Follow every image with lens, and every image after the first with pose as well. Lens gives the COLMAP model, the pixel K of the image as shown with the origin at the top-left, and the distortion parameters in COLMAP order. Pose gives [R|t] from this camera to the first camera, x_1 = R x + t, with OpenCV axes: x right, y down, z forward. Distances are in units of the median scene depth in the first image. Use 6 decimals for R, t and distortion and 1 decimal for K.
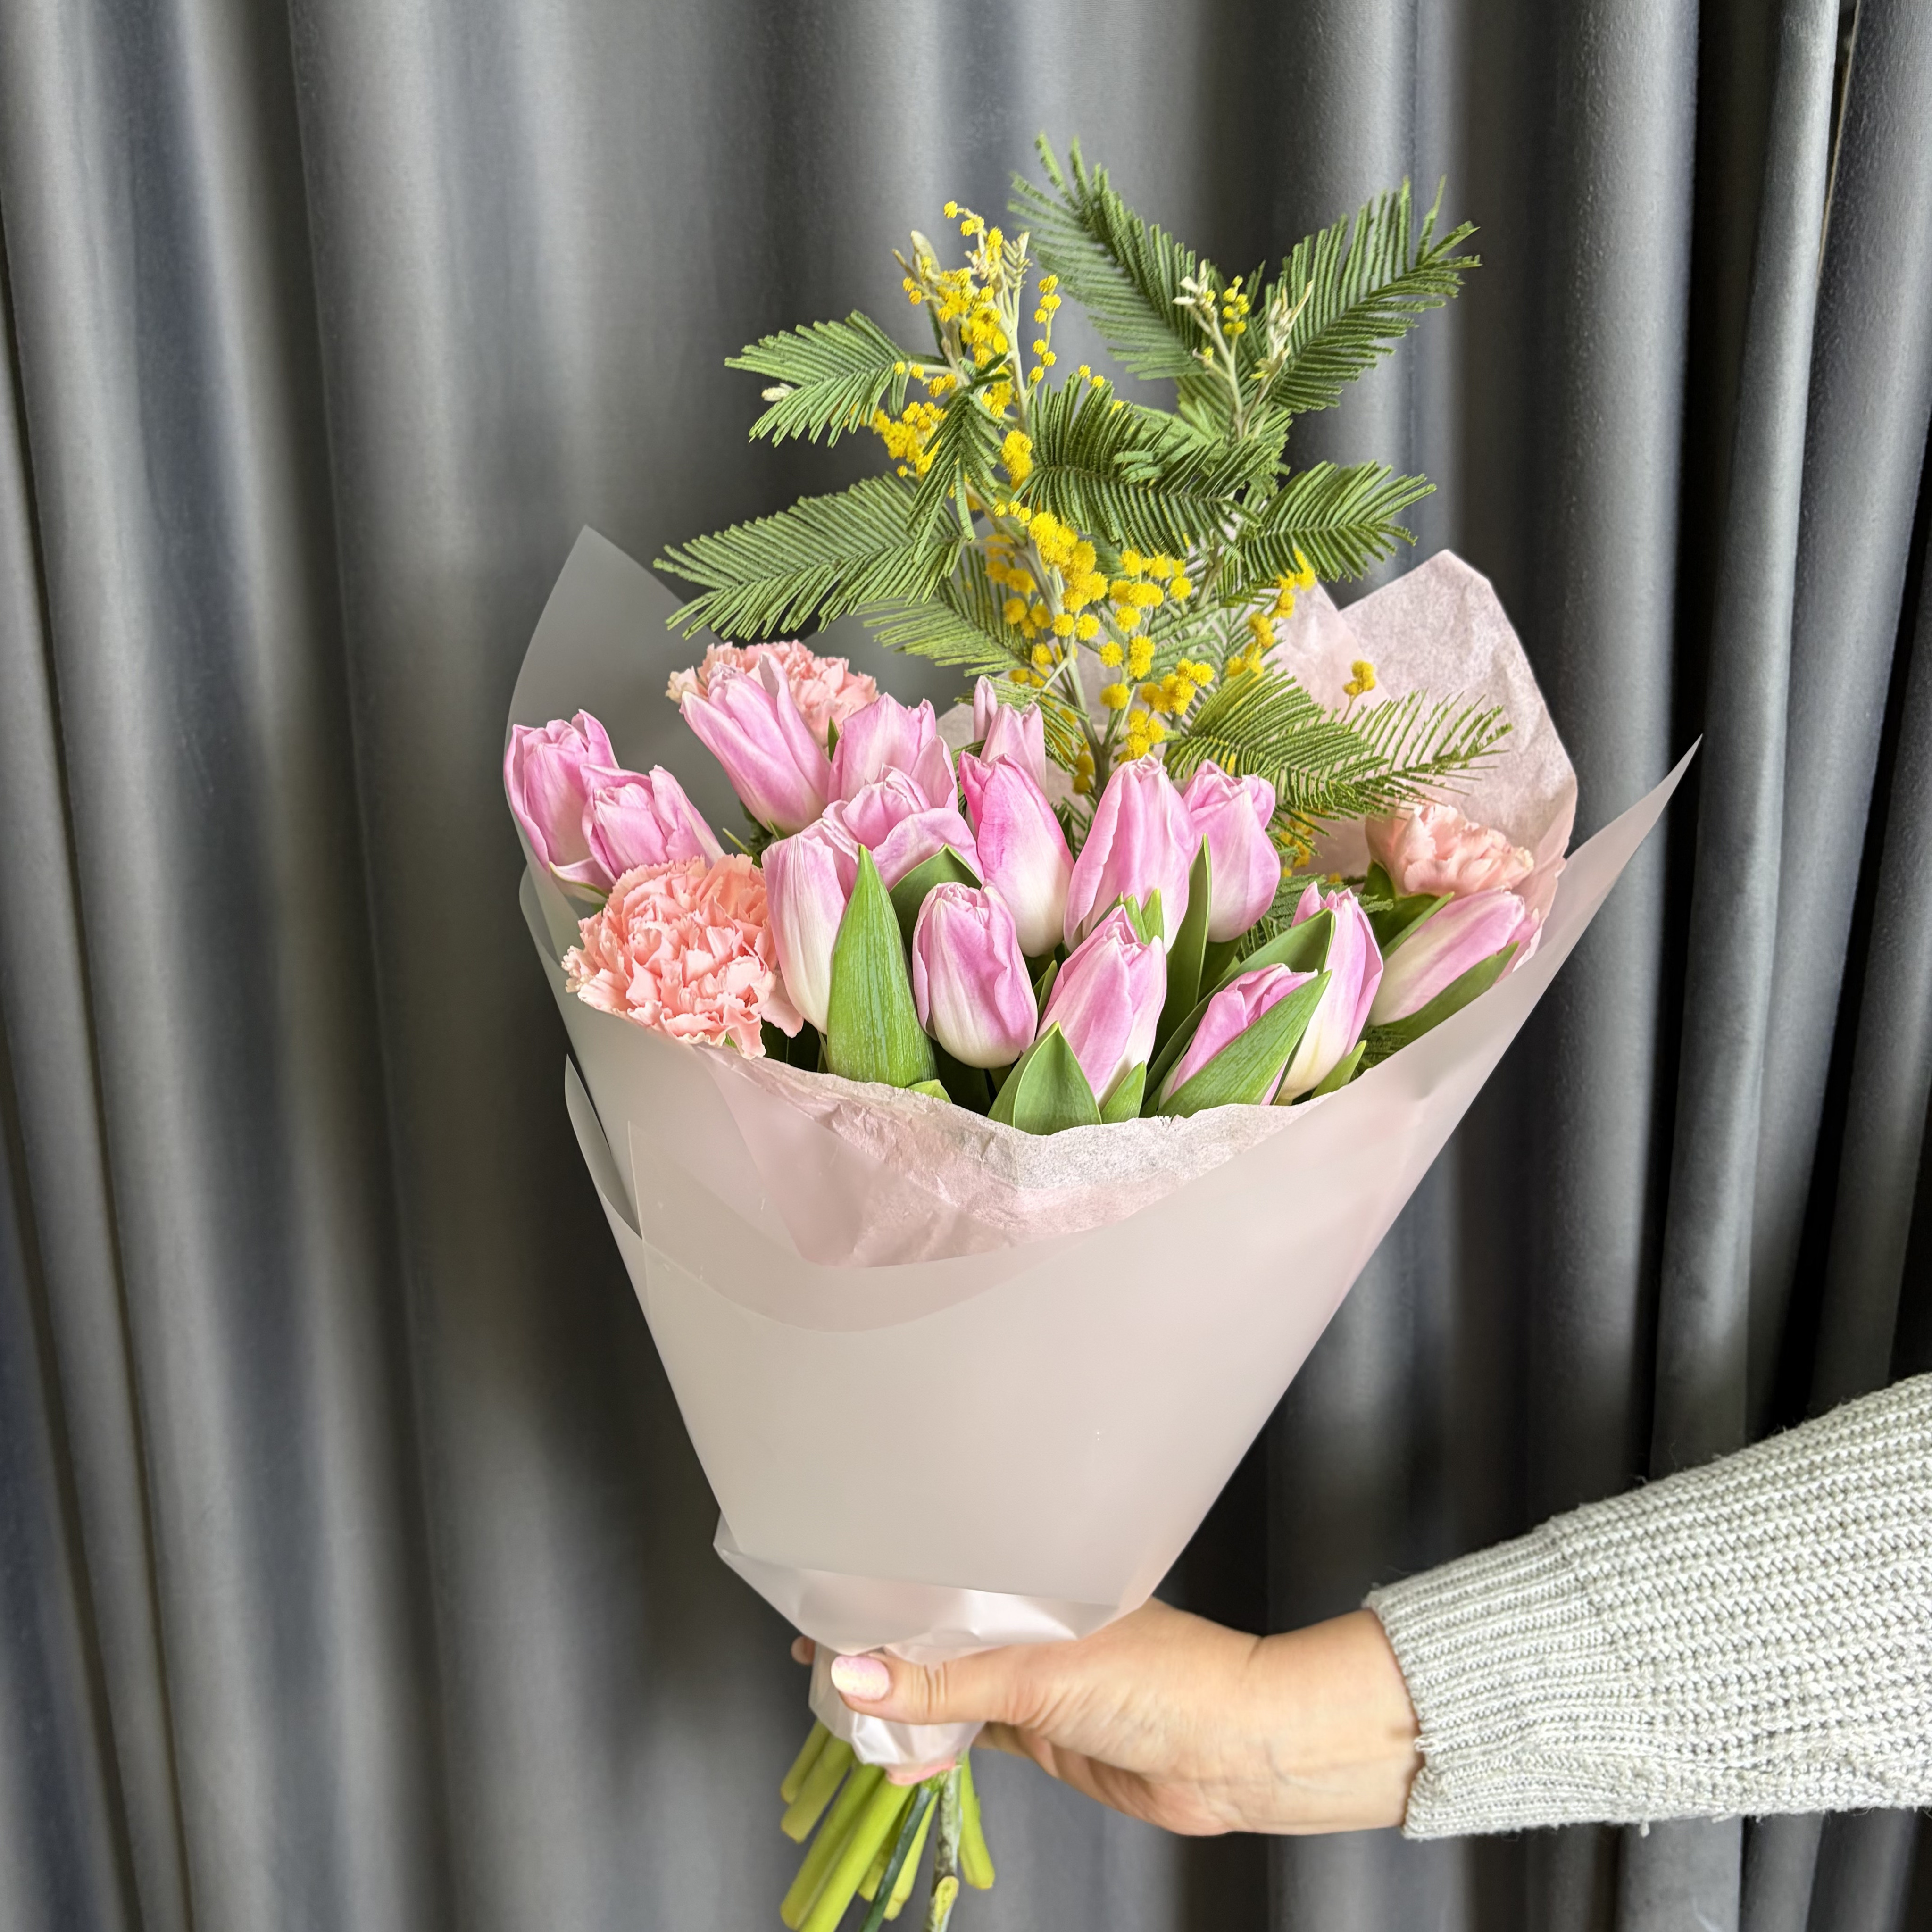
lens RADIAL K [[2037.2, 0, 999.0], [0, 2037.2, 981.2], [0, 0, 1]] dist [0.211570, -0.809899]
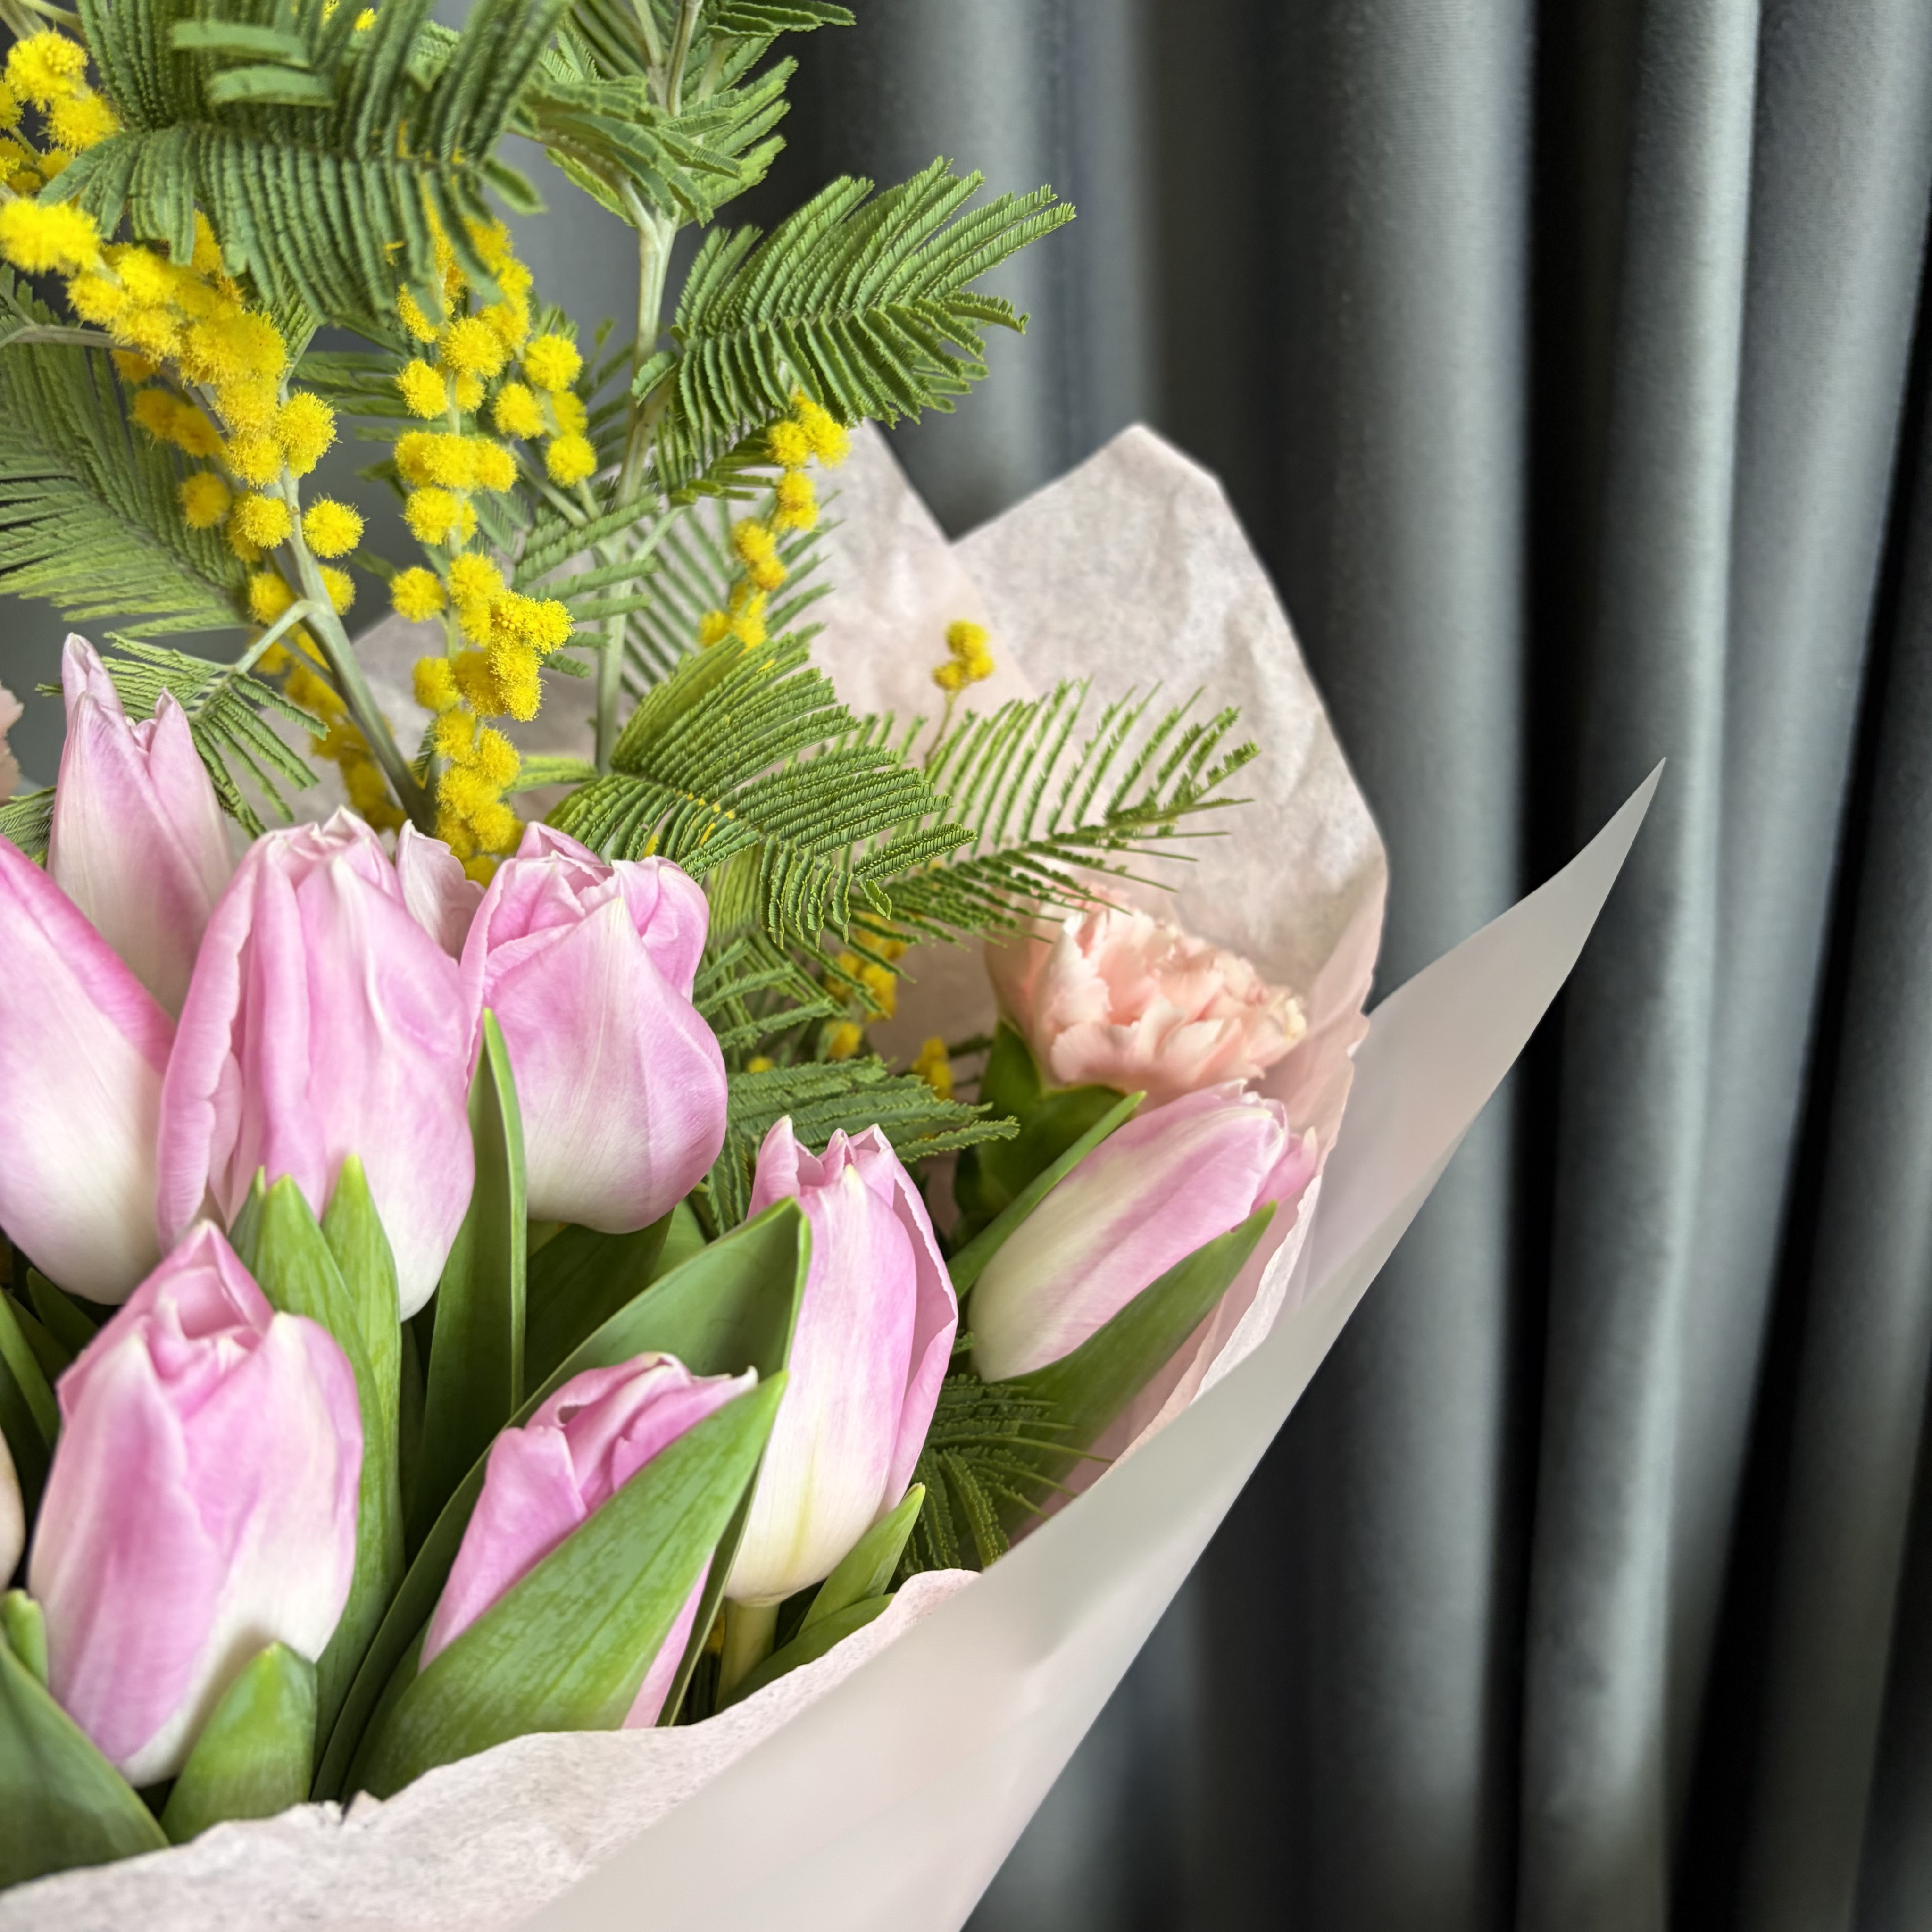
lens RADIAL K [[2020.4, 0, 969.4], [0, 2020.4, 1002.8], [0, 0, 1]] dist [0.120700, -0.299659]
pose [[0.996838, -0.014078, 0.078202, 0.151092], [0.014985, 0.999827, -0.011020, -0.063099], [-0.078033, 0.012157, 0.996877, 0.557697]]
